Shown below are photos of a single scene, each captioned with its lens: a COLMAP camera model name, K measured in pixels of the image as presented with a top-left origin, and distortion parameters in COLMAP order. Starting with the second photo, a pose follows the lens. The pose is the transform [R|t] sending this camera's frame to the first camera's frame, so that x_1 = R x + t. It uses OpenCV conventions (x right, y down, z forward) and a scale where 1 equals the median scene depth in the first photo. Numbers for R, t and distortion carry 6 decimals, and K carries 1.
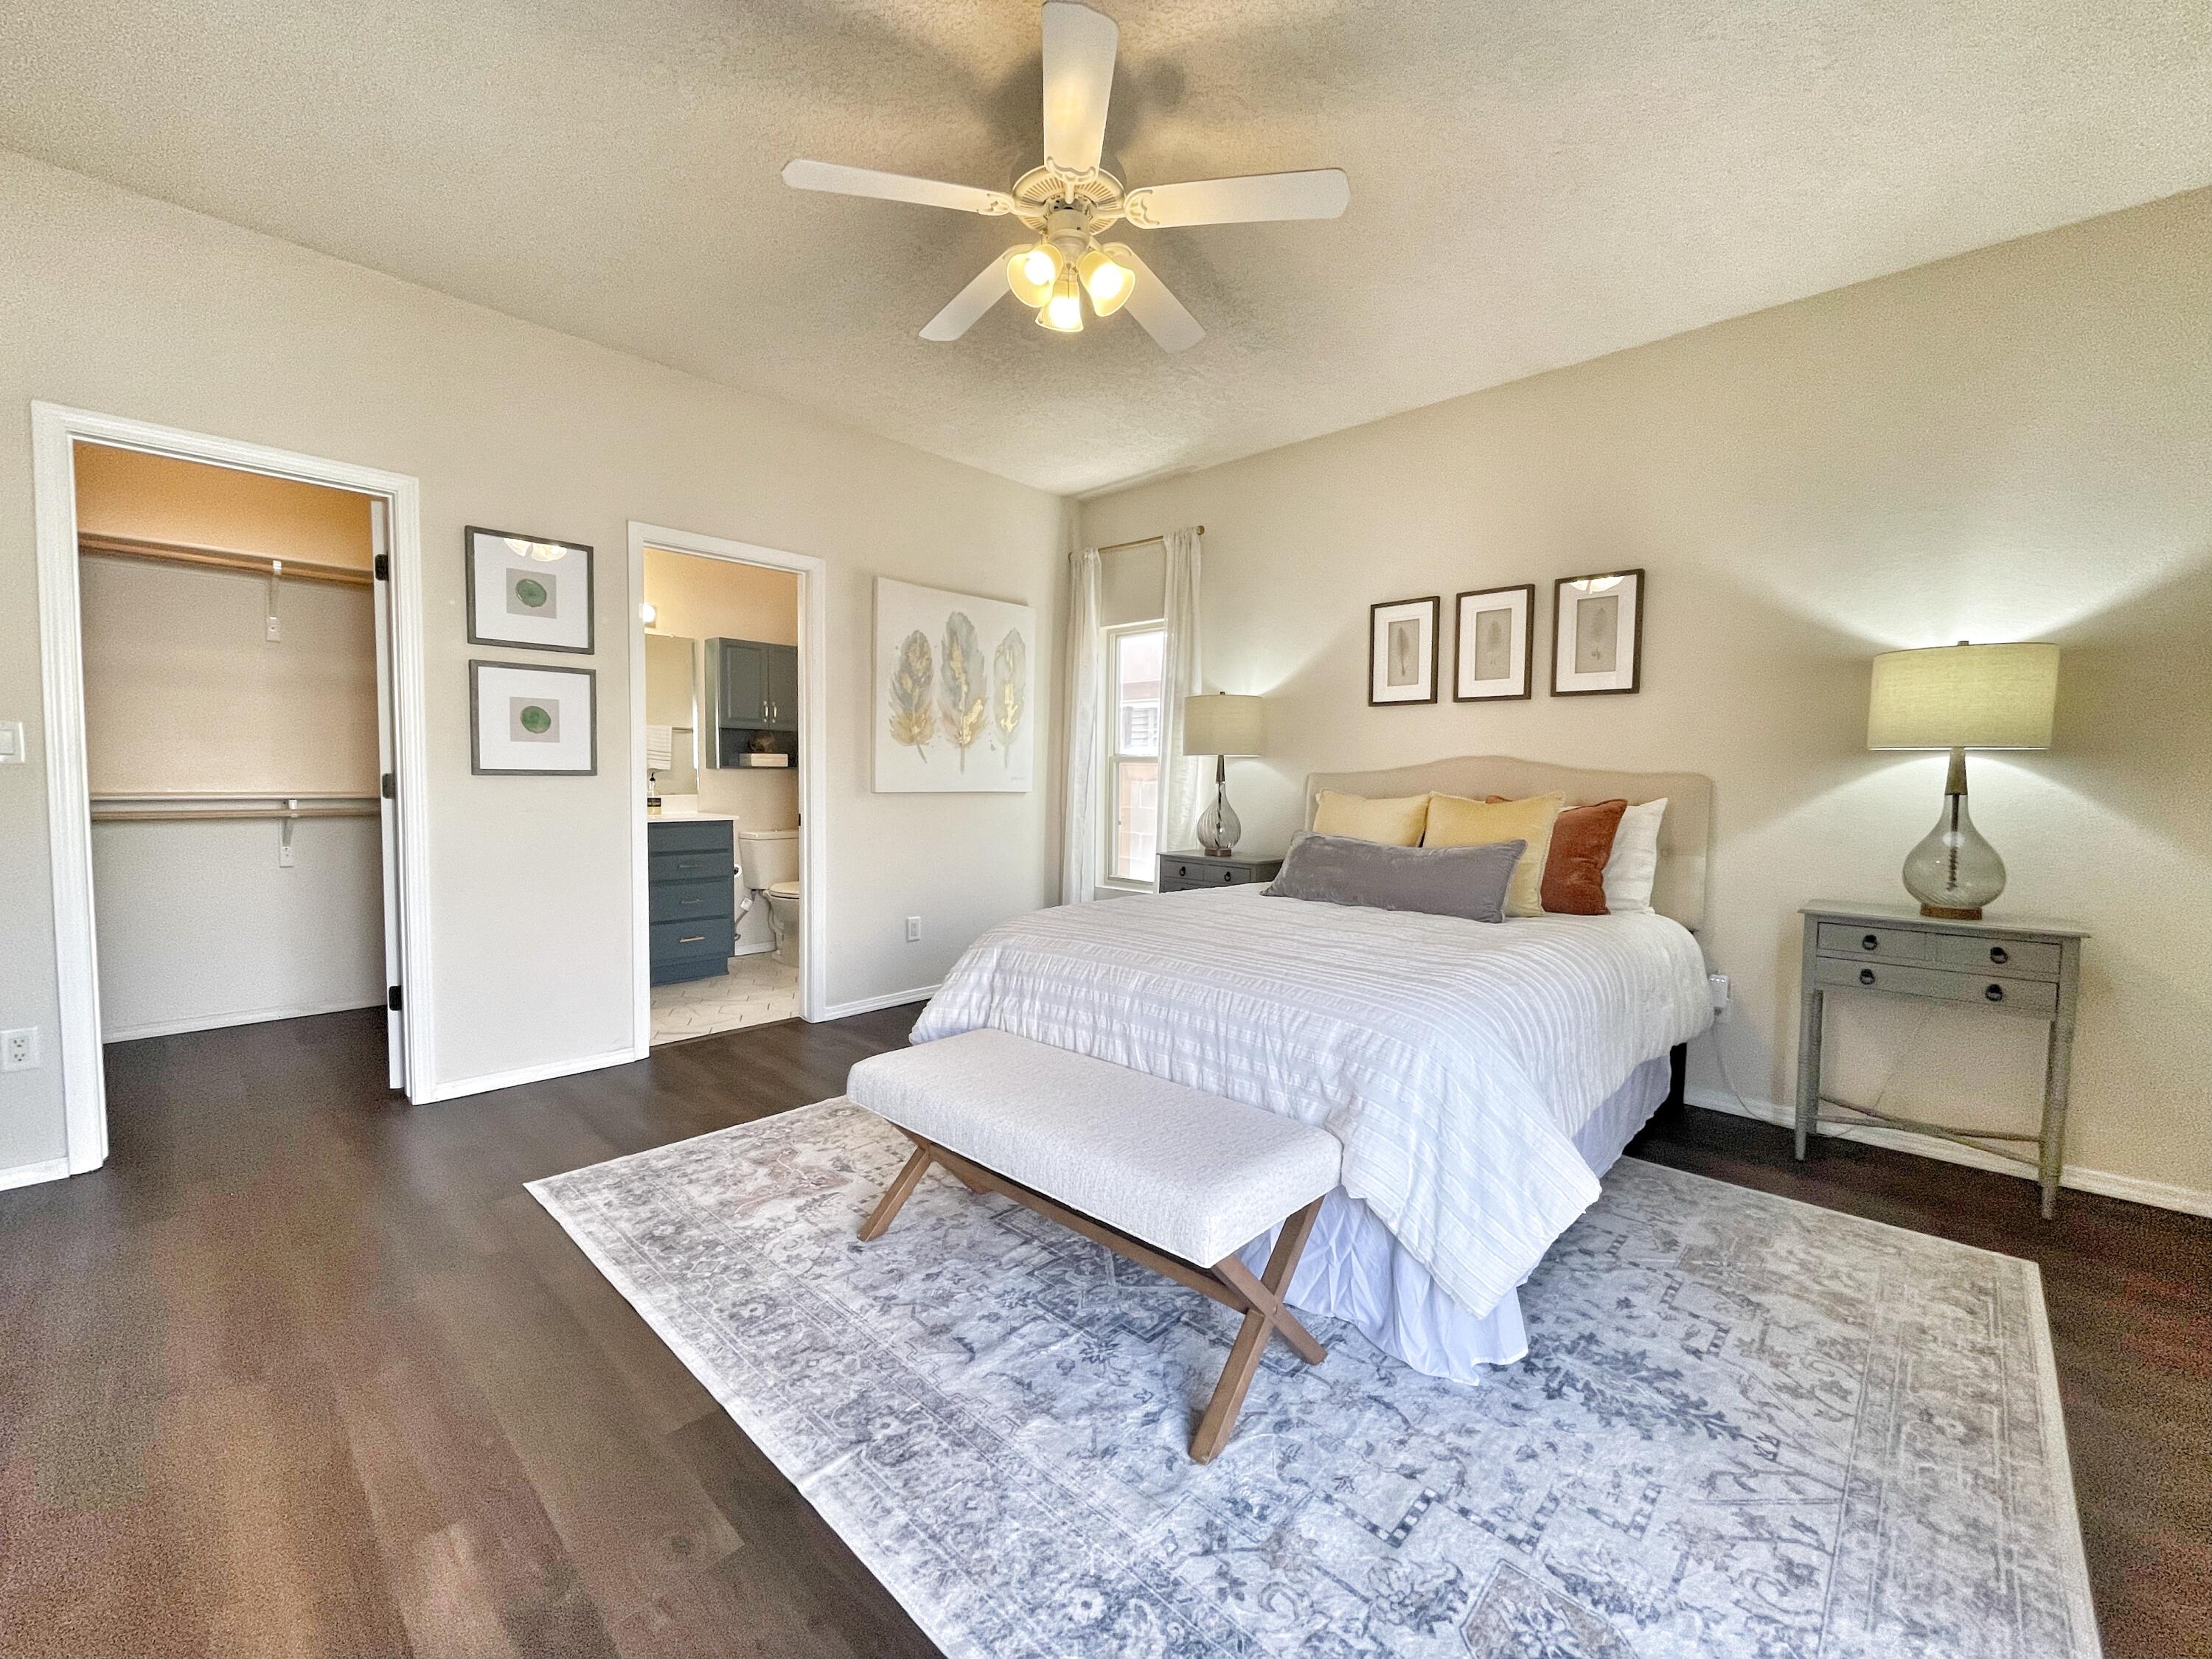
lens RADIAL K [[903.1, 0, 1089.6], [0, 903.1, 823.9], [0, 0, 1]] dist [-0.001037, 0.000154]
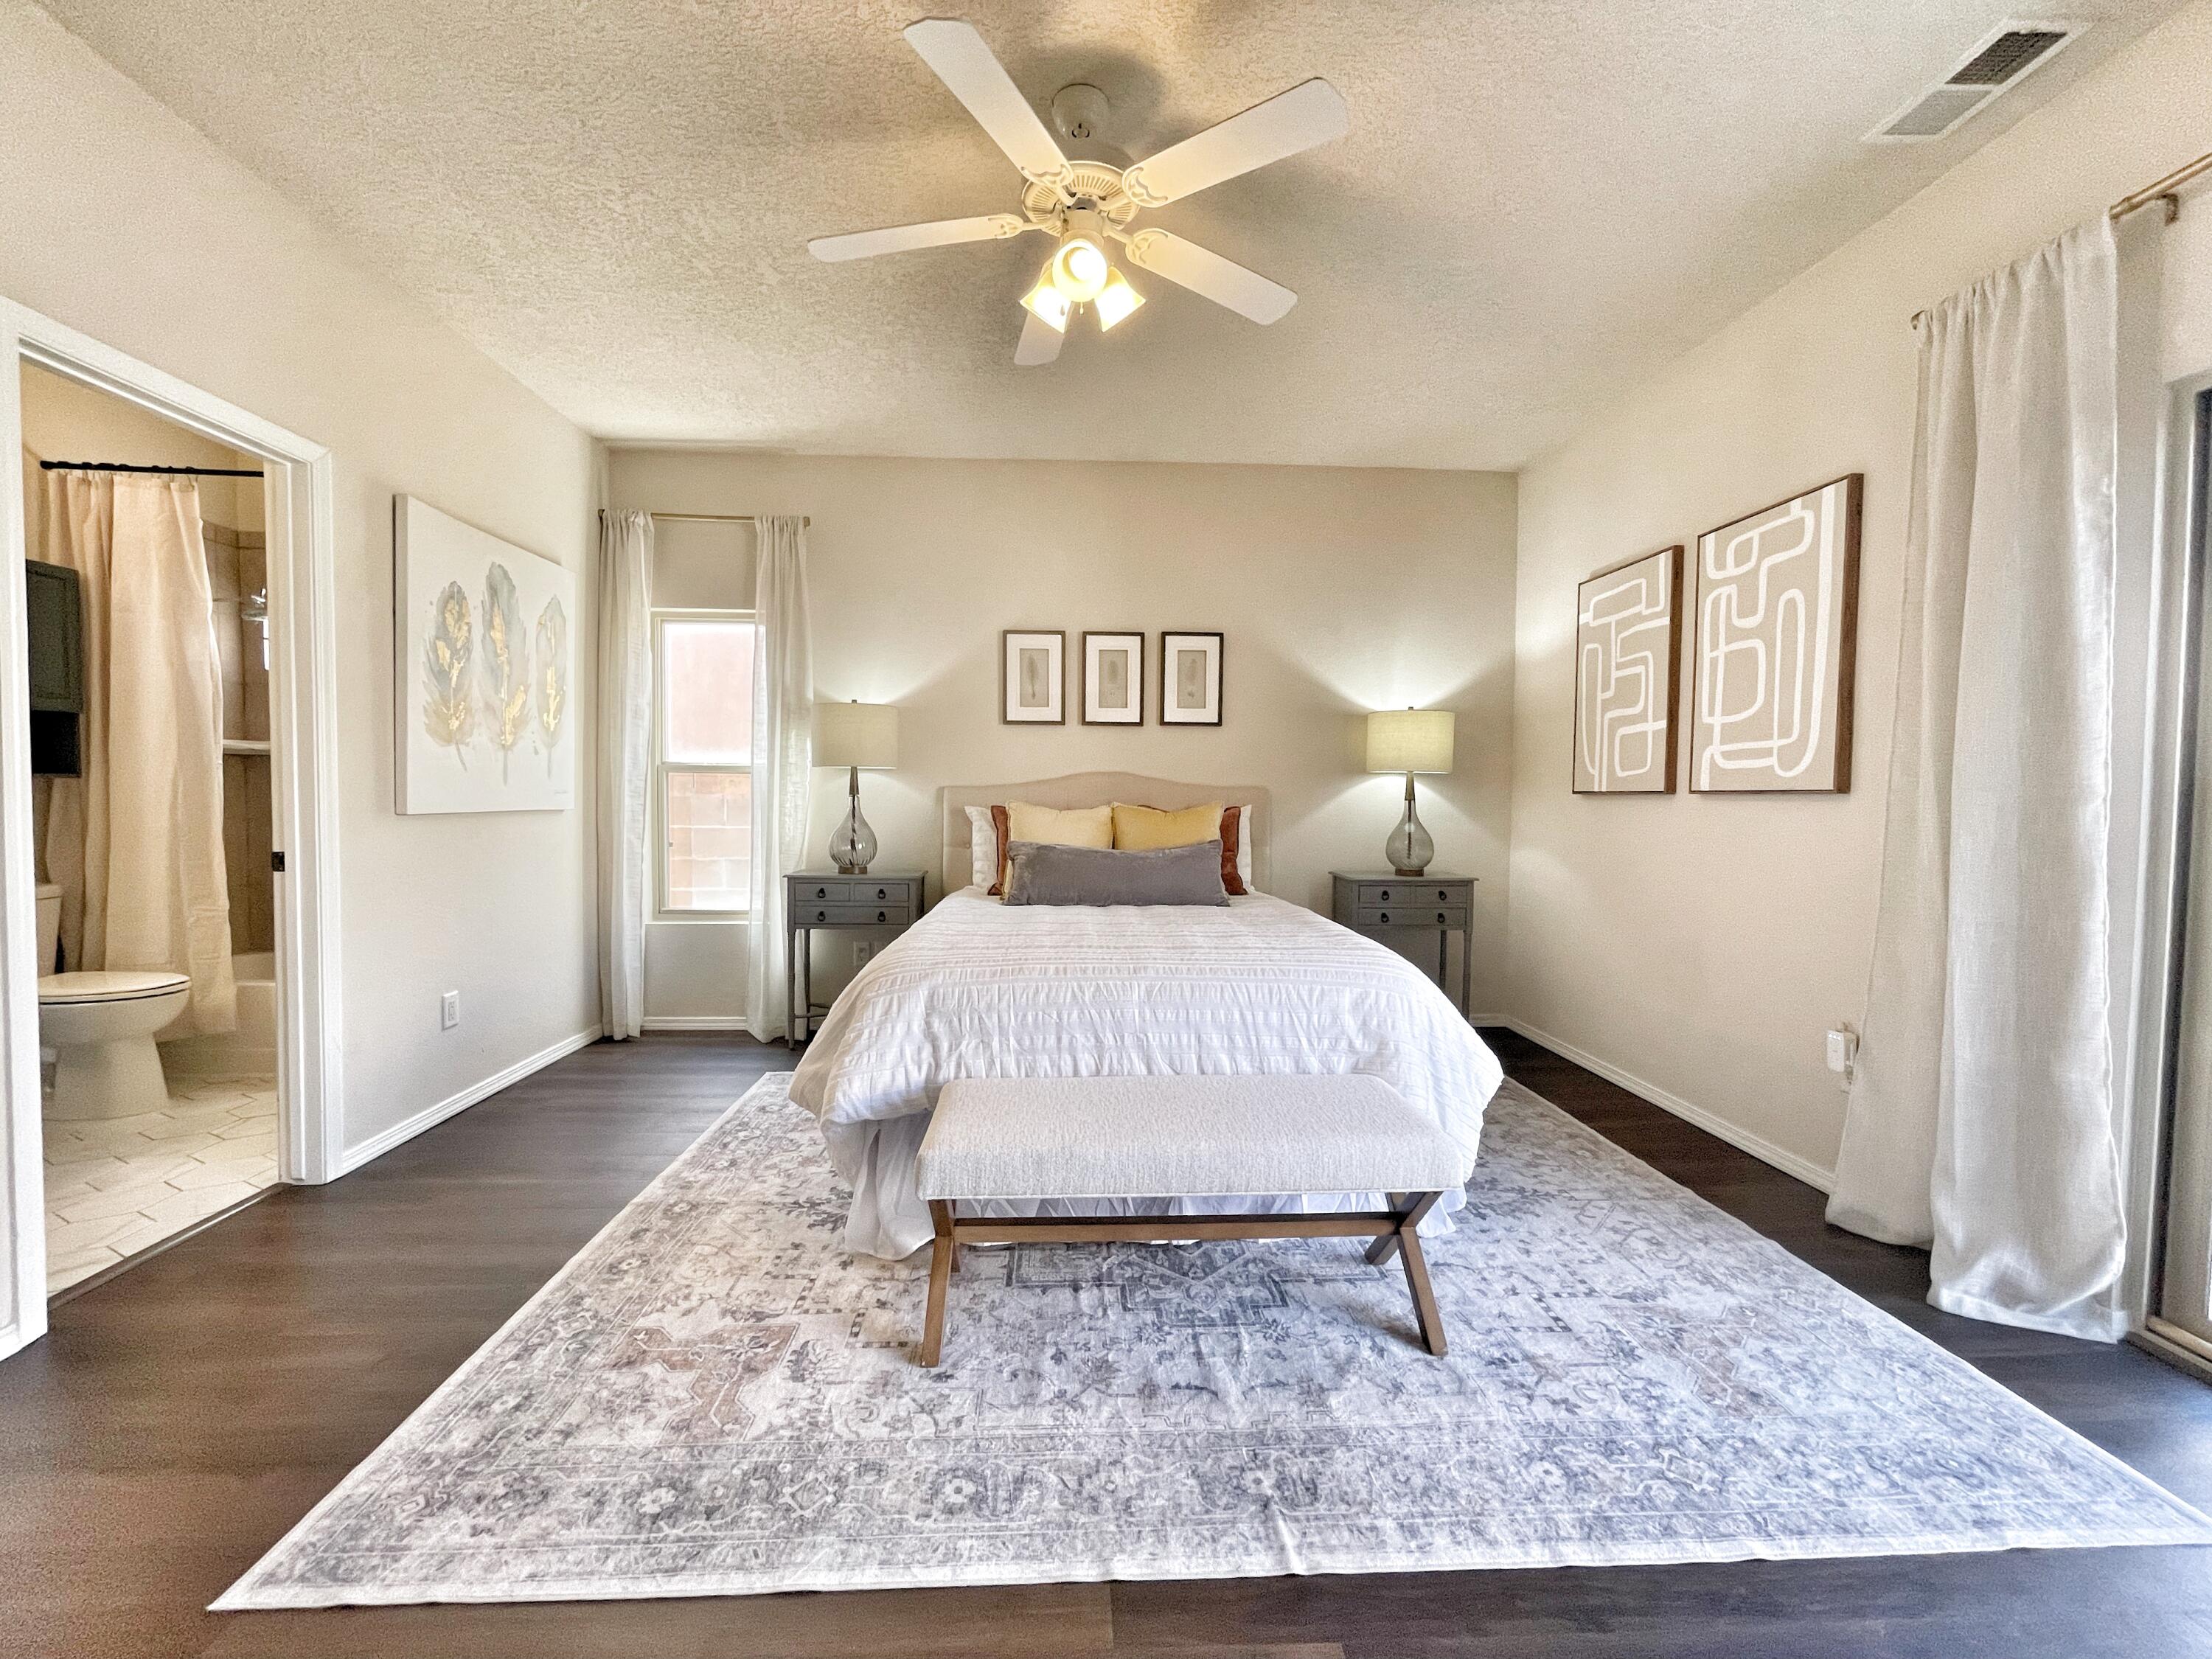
lens RADIAL K [[906.3, 0, 1095.1], [0, 906.3, 821.4], [0, 0, 1]] dist [-0.009185, 0.006618]
pose [[0.689316, -0.027789, 0.723927, -0.617492], [0.037256, 0.999302, 0.002885, -0.020229], [-0.723502, 0.024982, 0.689870, 0.276772]]
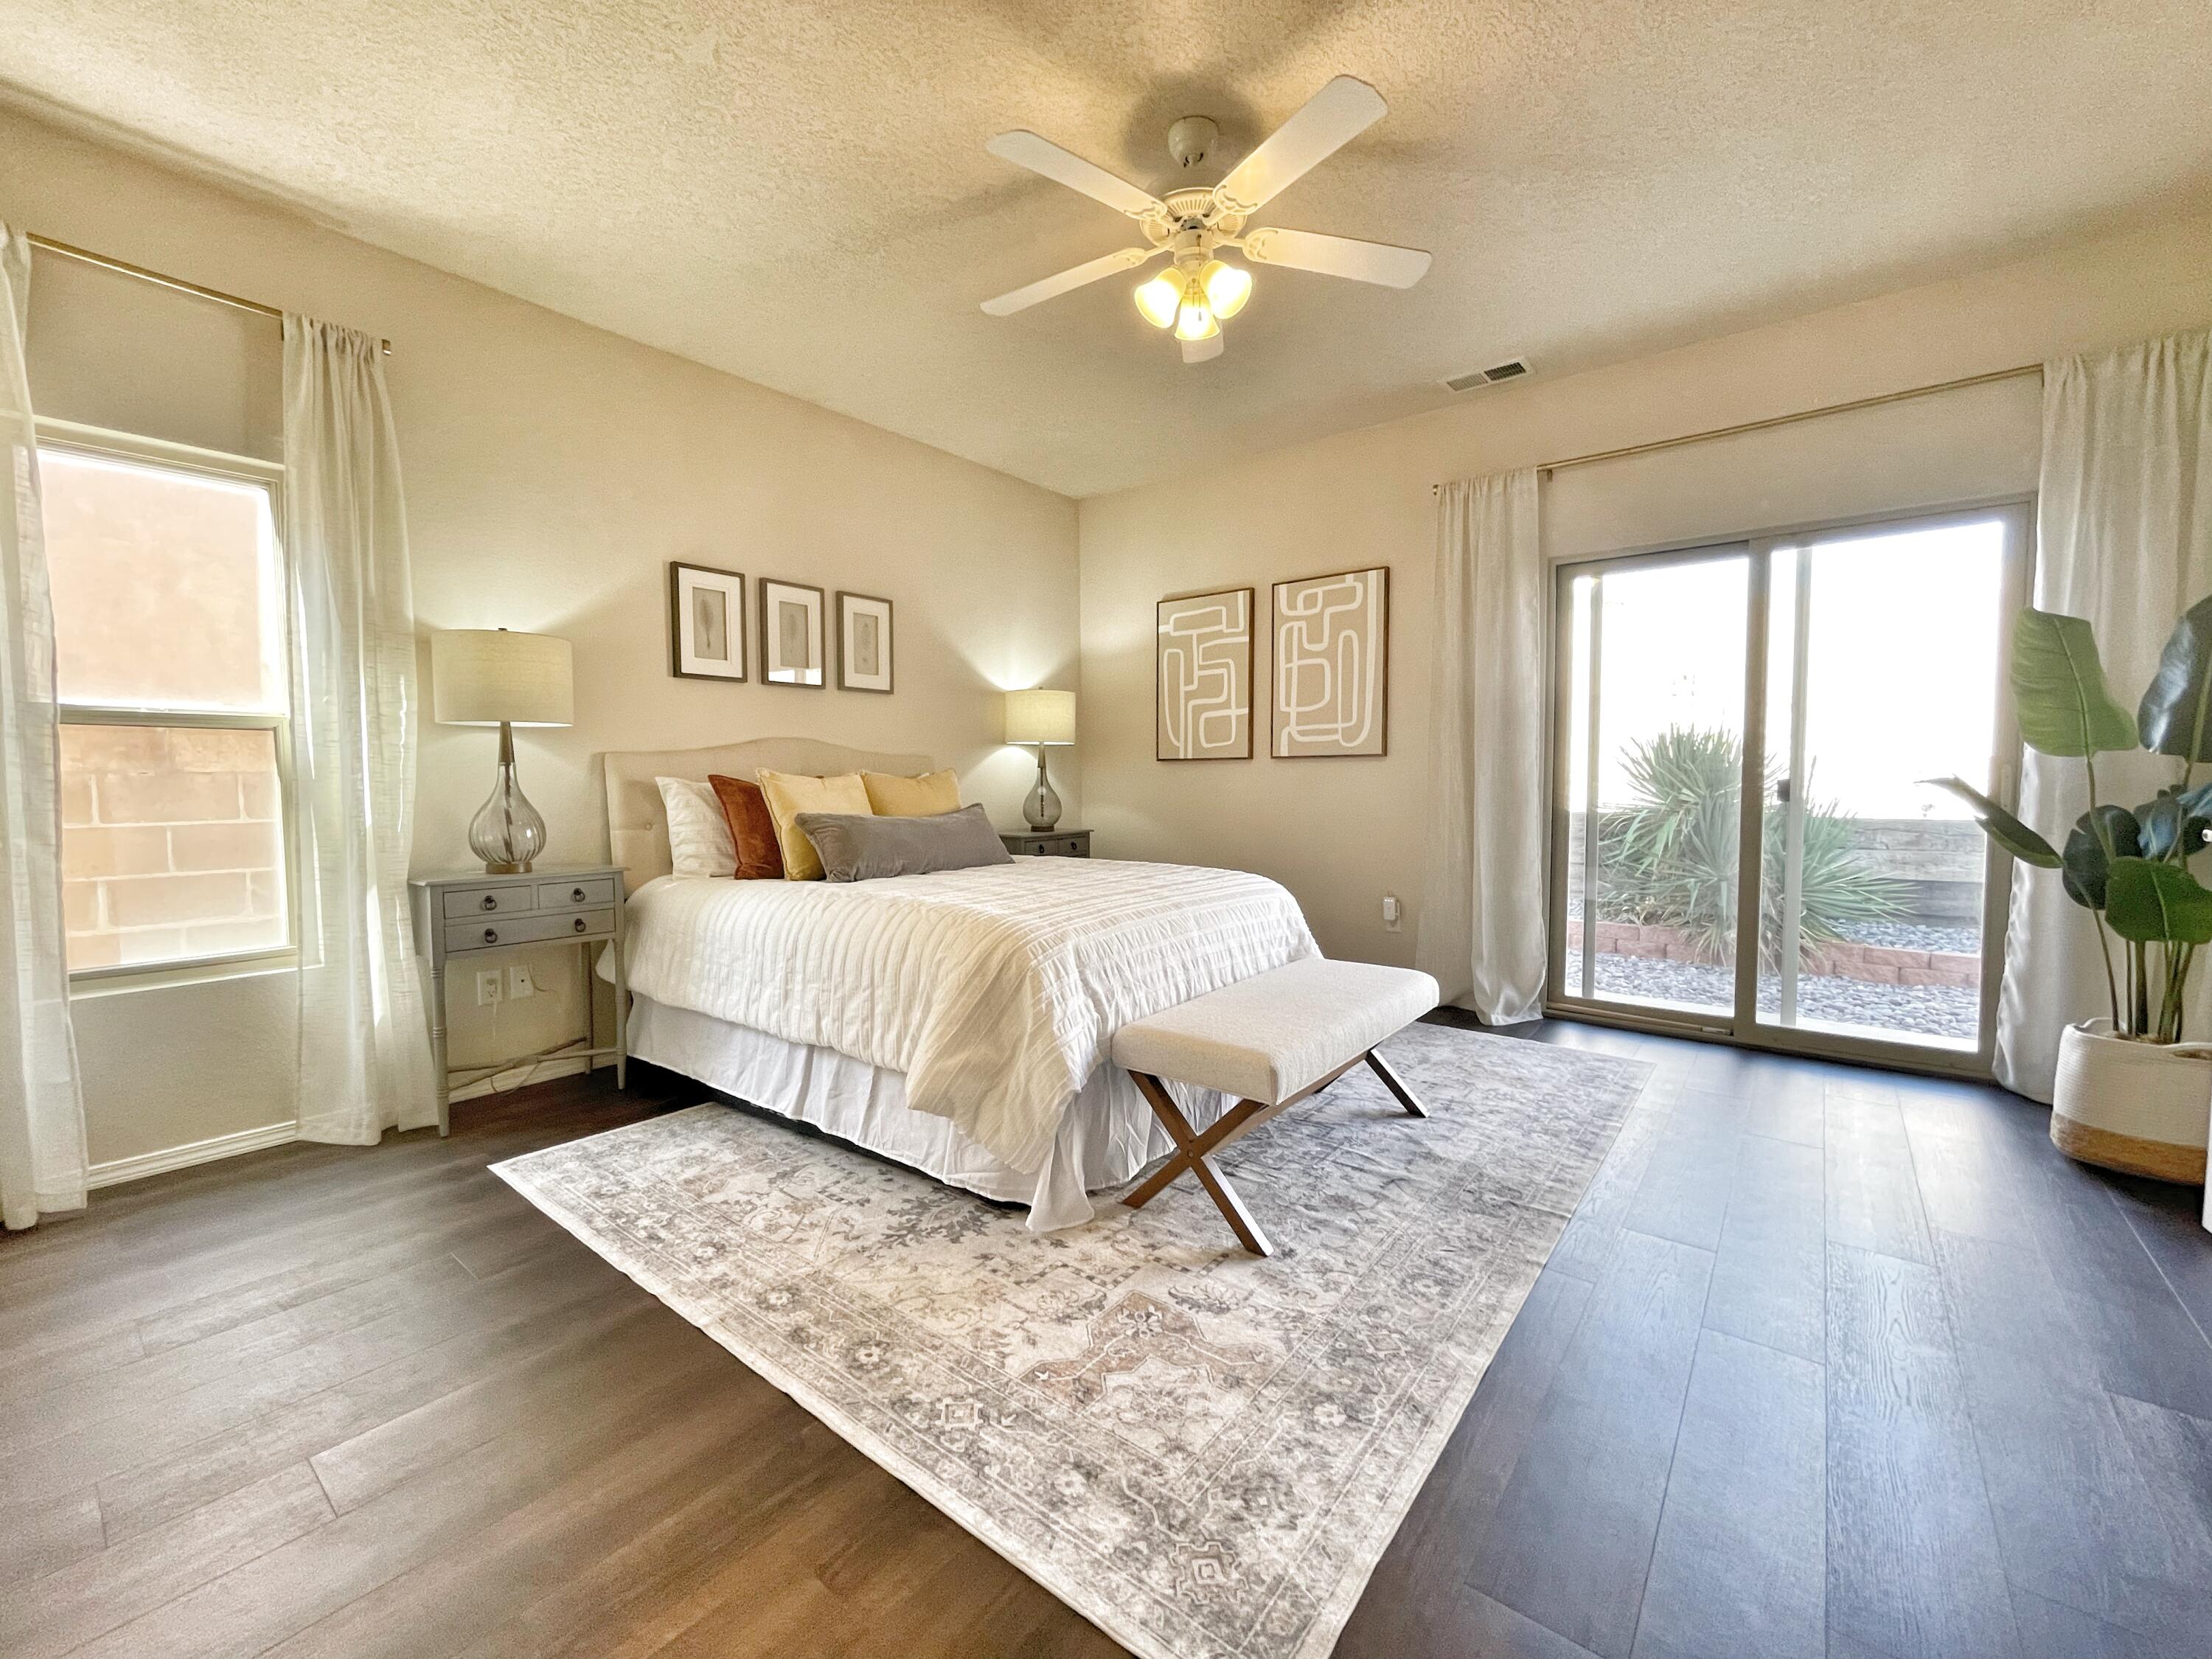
lens RADIAL K [[908.0, 0, 1096.9], [0, 908.0, 822.6], [0, 0, 1]] dist [-0.002044, -0.000387]
pose [[-0.092363, -0.061269, 0.993839, -0.957154], [0.055928, 0.996210, 0.066613, -0.037164], [-0.994153, 0.061736, -0.088586, 1.049490]]
